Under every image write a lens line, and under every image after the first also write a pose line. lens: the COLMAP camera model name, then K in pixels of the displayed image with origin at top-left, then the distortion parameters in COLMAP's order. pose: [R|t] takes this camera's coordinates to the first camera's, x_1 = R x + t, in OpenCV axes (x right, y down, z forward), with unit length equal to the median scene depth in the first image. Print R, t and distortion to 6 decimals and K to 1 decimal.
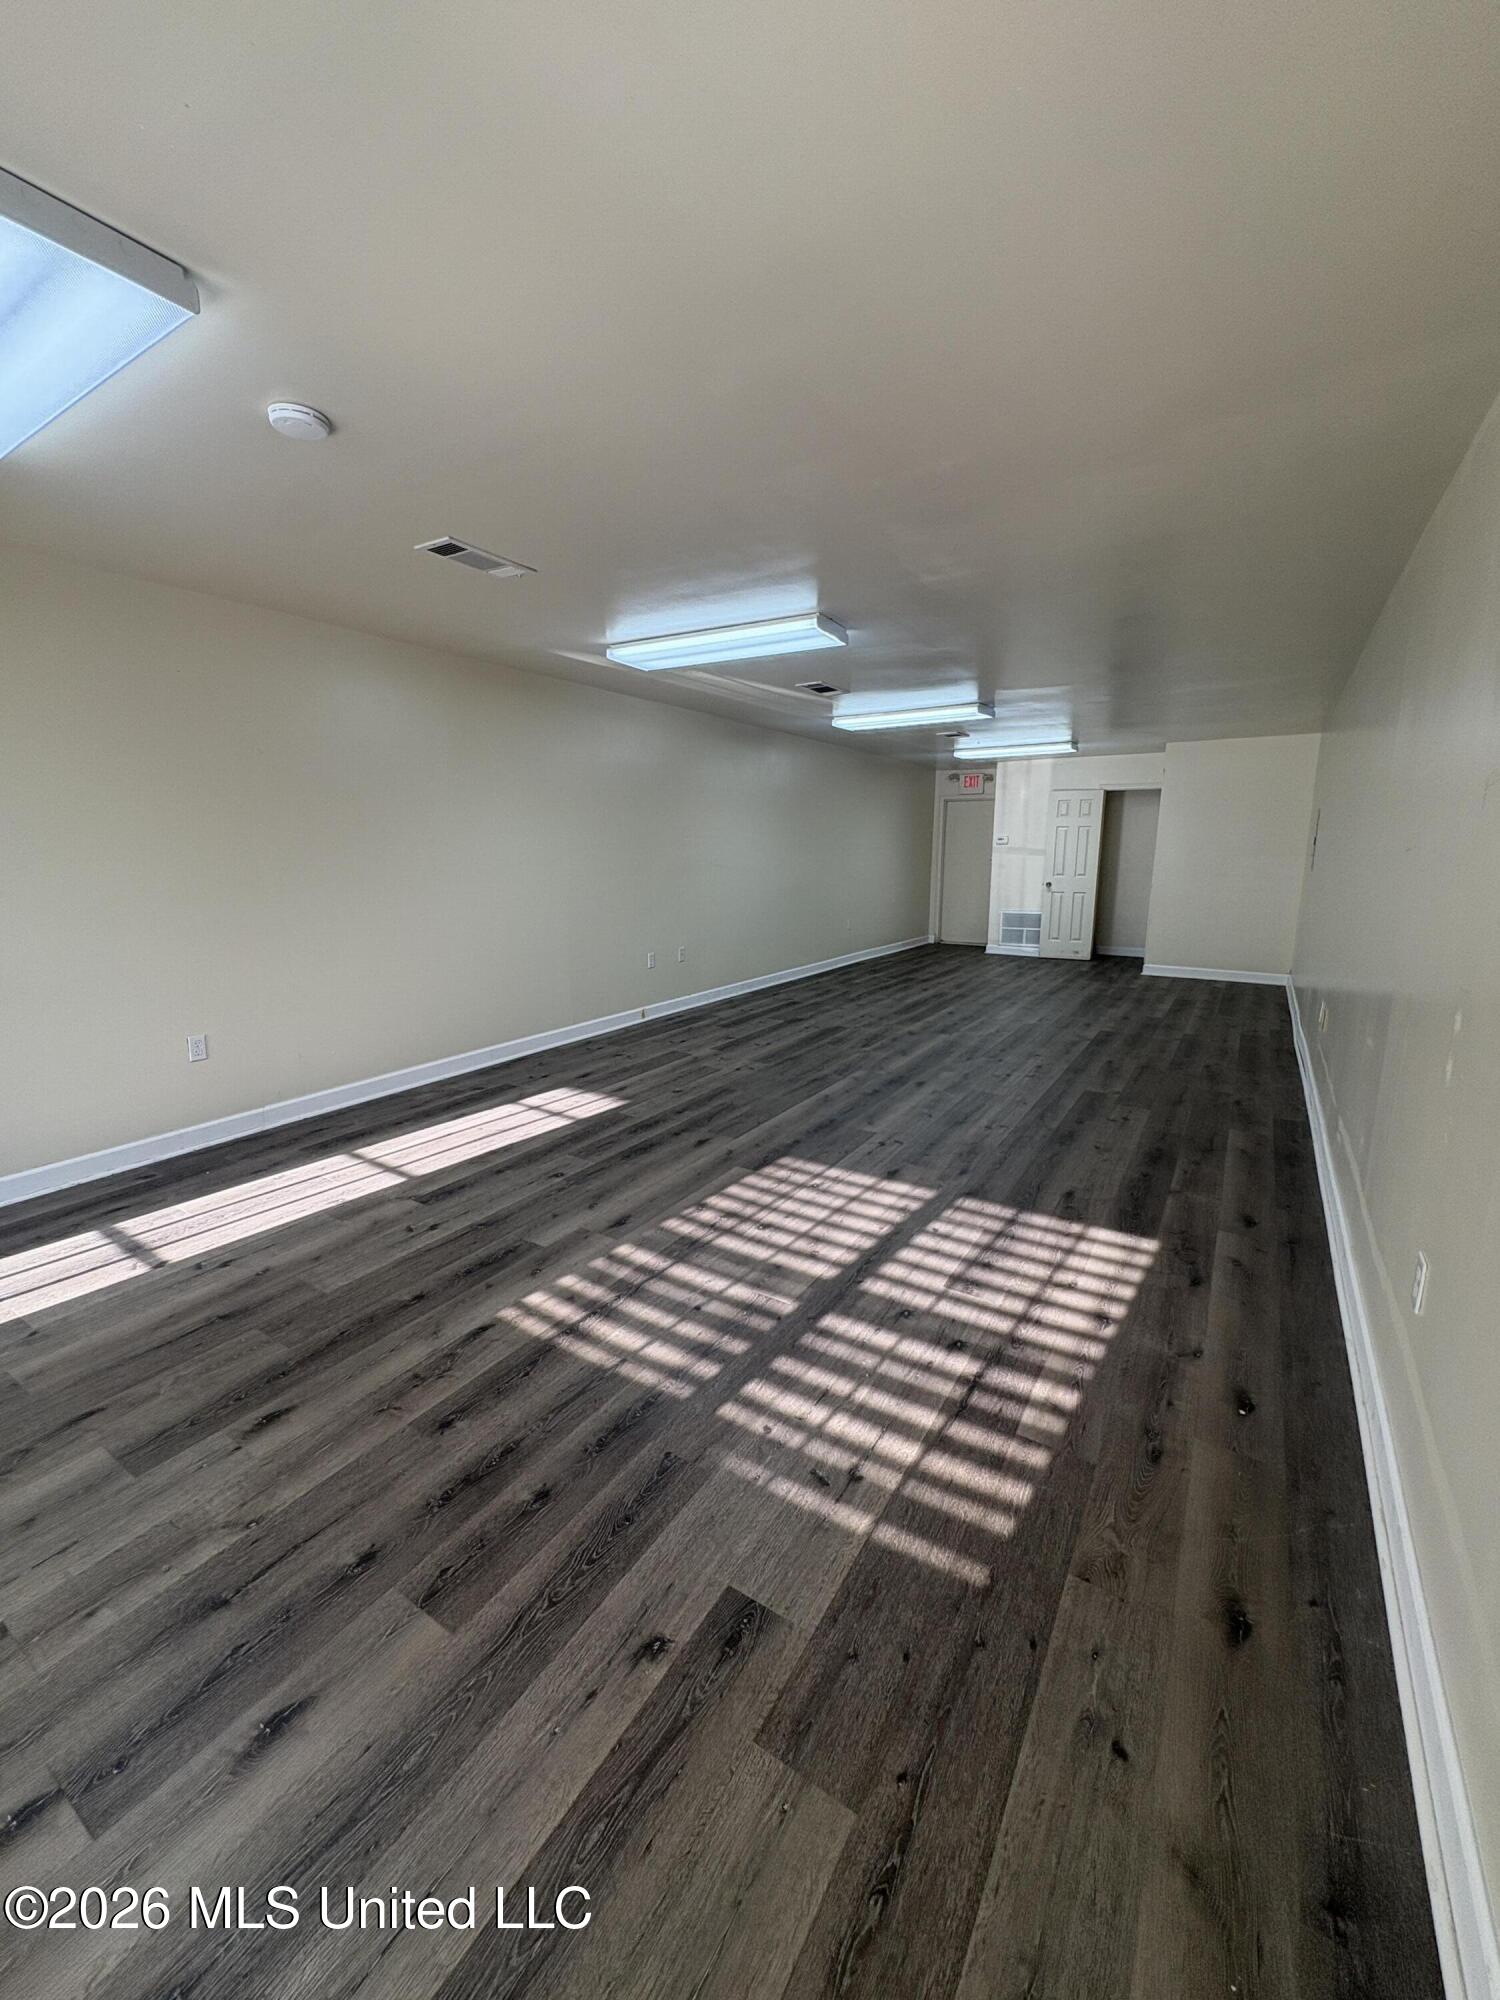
lens RADIAL K [[796.0, 0, 753.5], [0, 796.0, 1003.3], [0, 0, 1]] dist [0.000855, 0.000146]
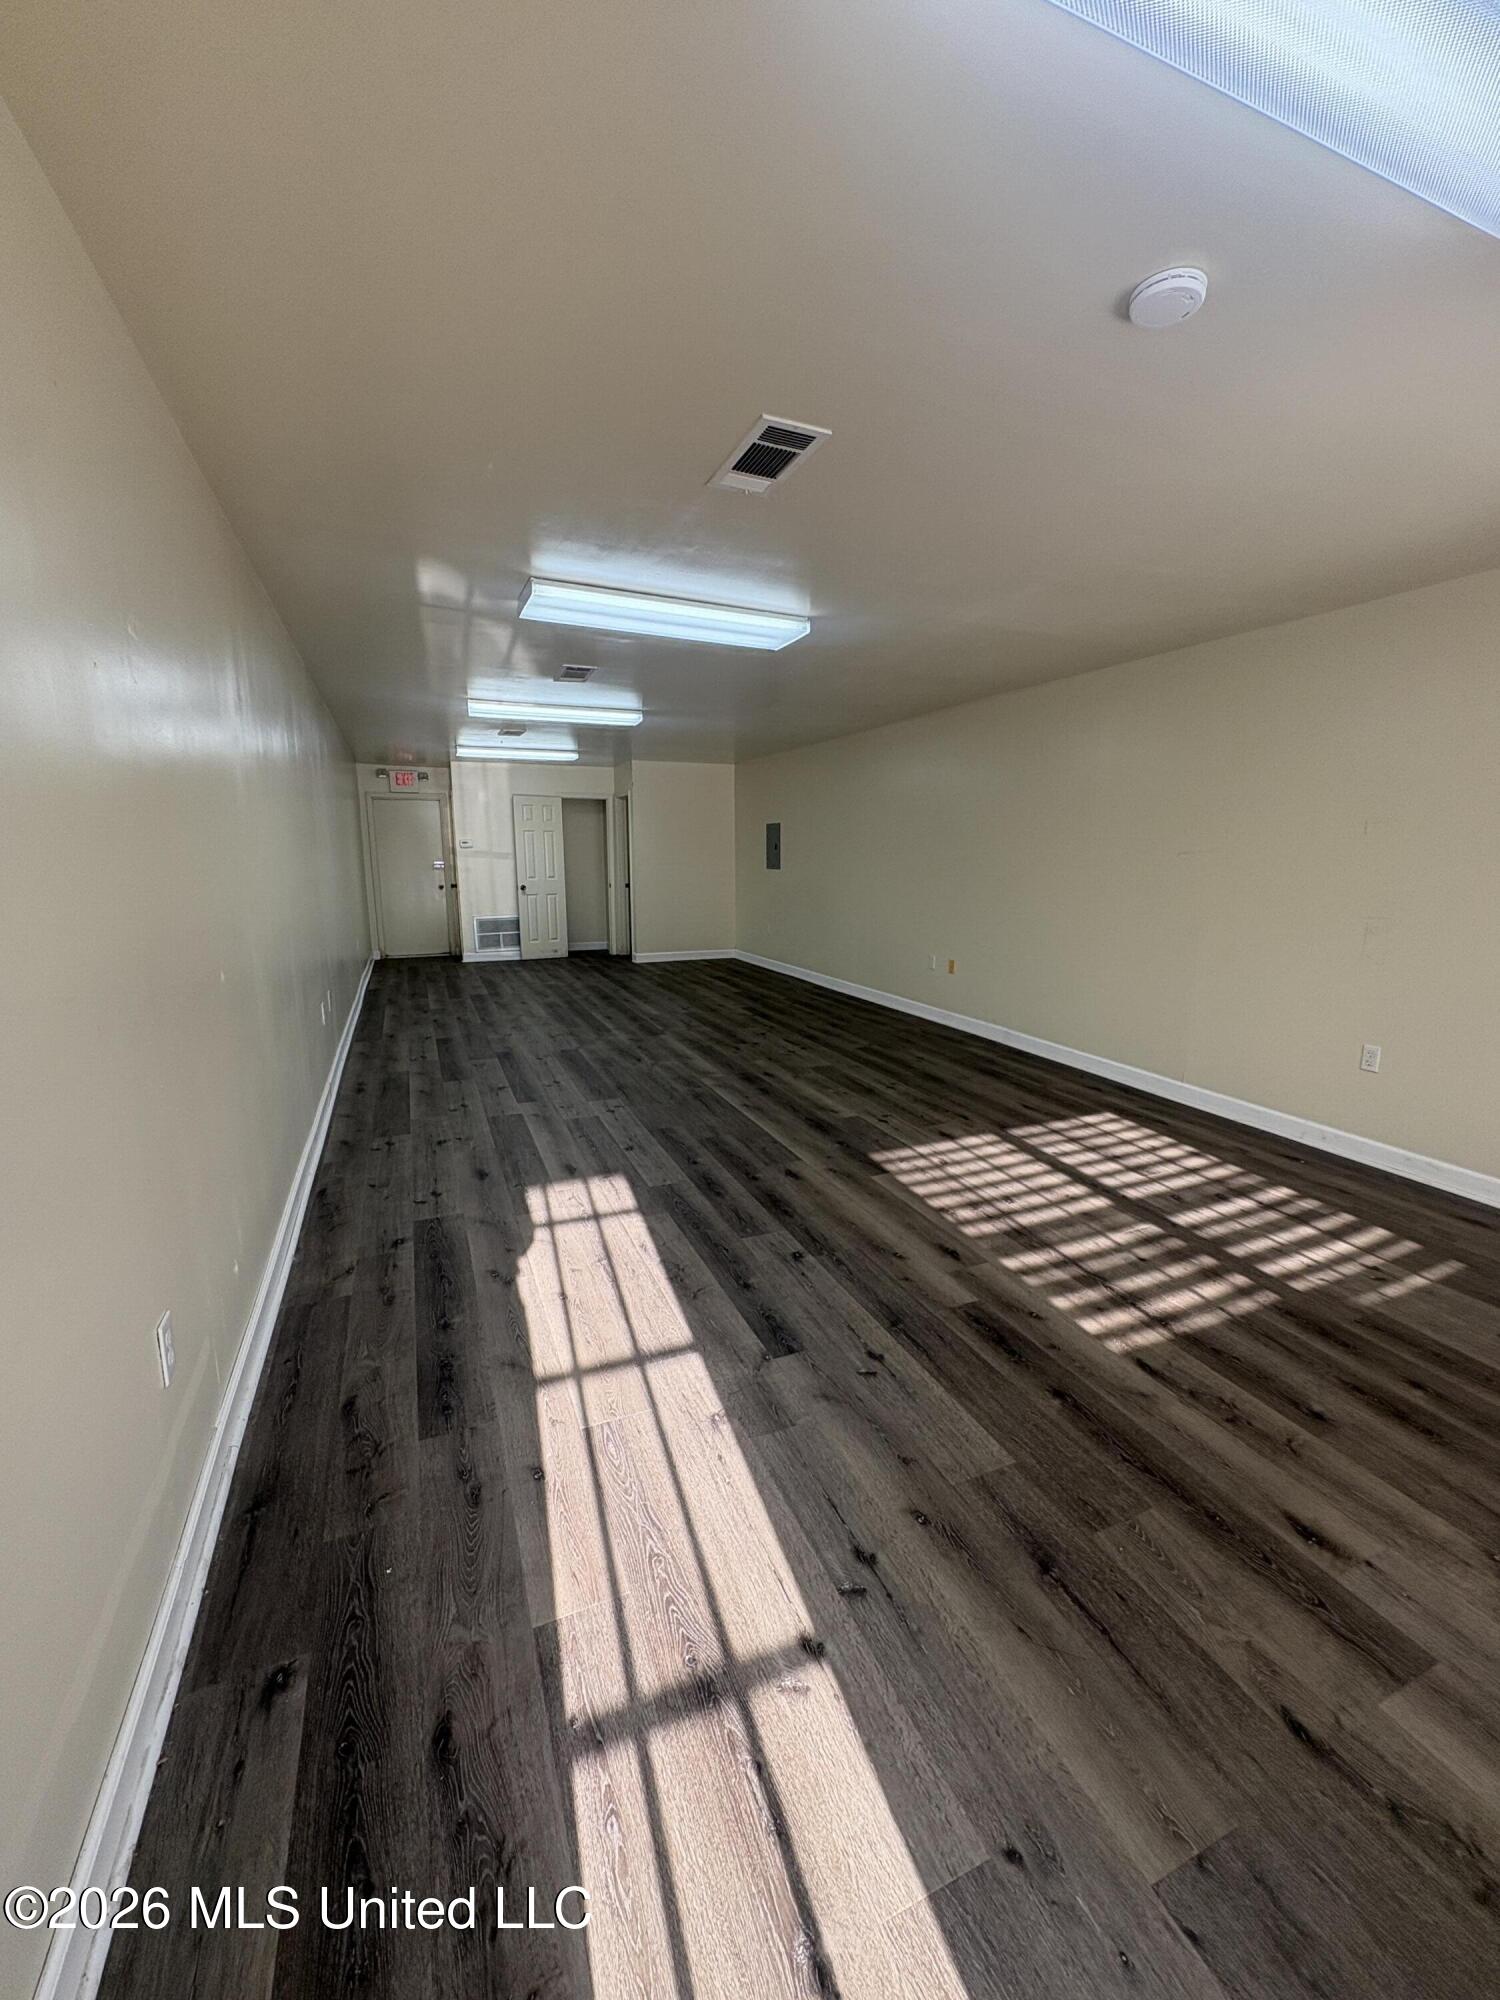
lens RADIAL K [[796.0, 0, 754.9], [0, 796.0, 994.8], [0, 0, 1]] dist [0.000855, 0.000146]
pose [[0.564934, -0.145604, 0.812188, -1.079084], [0.158079, 0.985174, 0.066661, -0.127702], [-0.809852, 0.090731, 0.579575, 0.659826]]
